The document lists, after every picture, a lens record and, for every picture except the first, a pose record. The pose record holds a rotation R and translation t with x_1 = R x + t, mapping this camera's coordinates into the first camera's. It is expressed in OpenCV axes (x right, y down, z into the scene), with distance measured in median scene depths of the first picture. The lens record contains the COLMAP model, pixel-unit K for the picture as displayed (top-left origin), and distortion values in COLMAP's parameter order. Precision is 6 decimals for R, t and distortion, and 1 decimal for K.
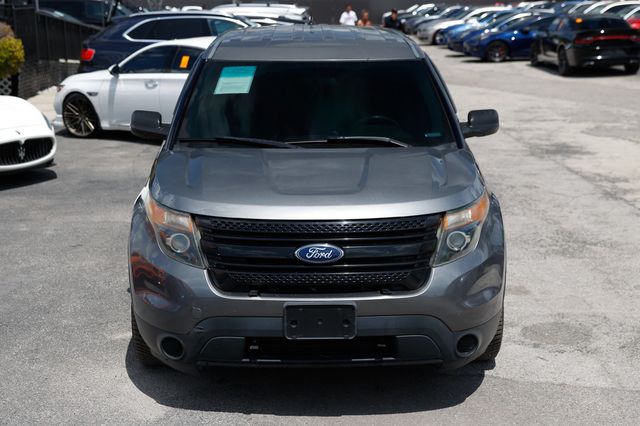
lens RADIAL K [[998.7, 0, 322.0], [0, 998.7, 217.3], [0, 0, 1]] dist [0.132151, 0.000000]
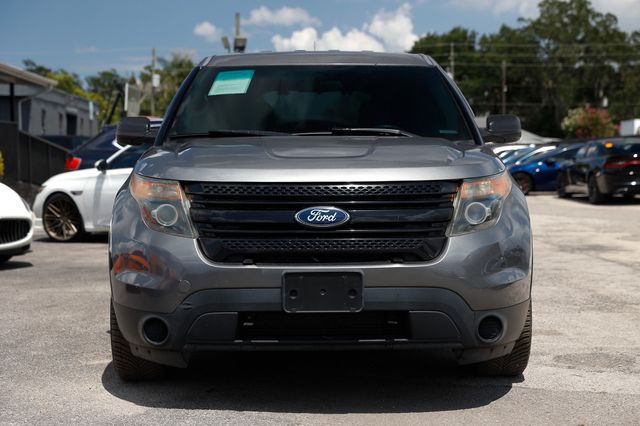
lens RADIAL K [[1107.3, 0, 320.6], [0, 1107.3, 213.6], [0, 0, 1]] dist [0.205022, 0.000000]
pose [[0.999968, -0.000314, -0.008007, 0.003706], [-0.000965, 0.987247, -0.159195, 0.185205], [0.007955, 0.159198, 0.987215, 0.017615]]
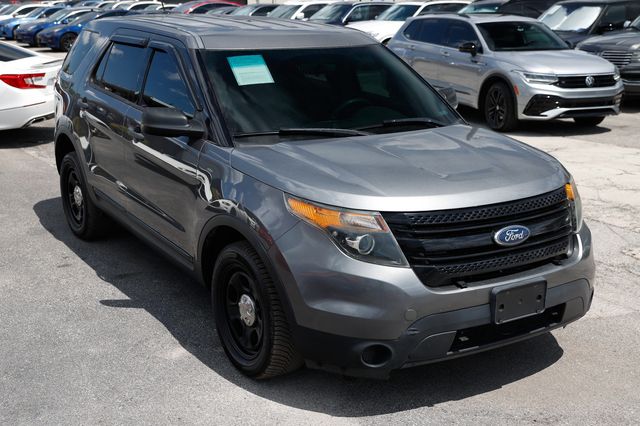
lens RADIAL K [[832.9, 0, 315.4], [0, 832.9, 210.8], [0, 0, 1]] dist [-0.000981, 0.000000]
pose [[0.863438, -0.120688, 0.489805, -0.566450], [0.102600, 0.992679, 0.063731, -0.060633], [-0.493911, -0.004773, 0.869499, 0.352452]]
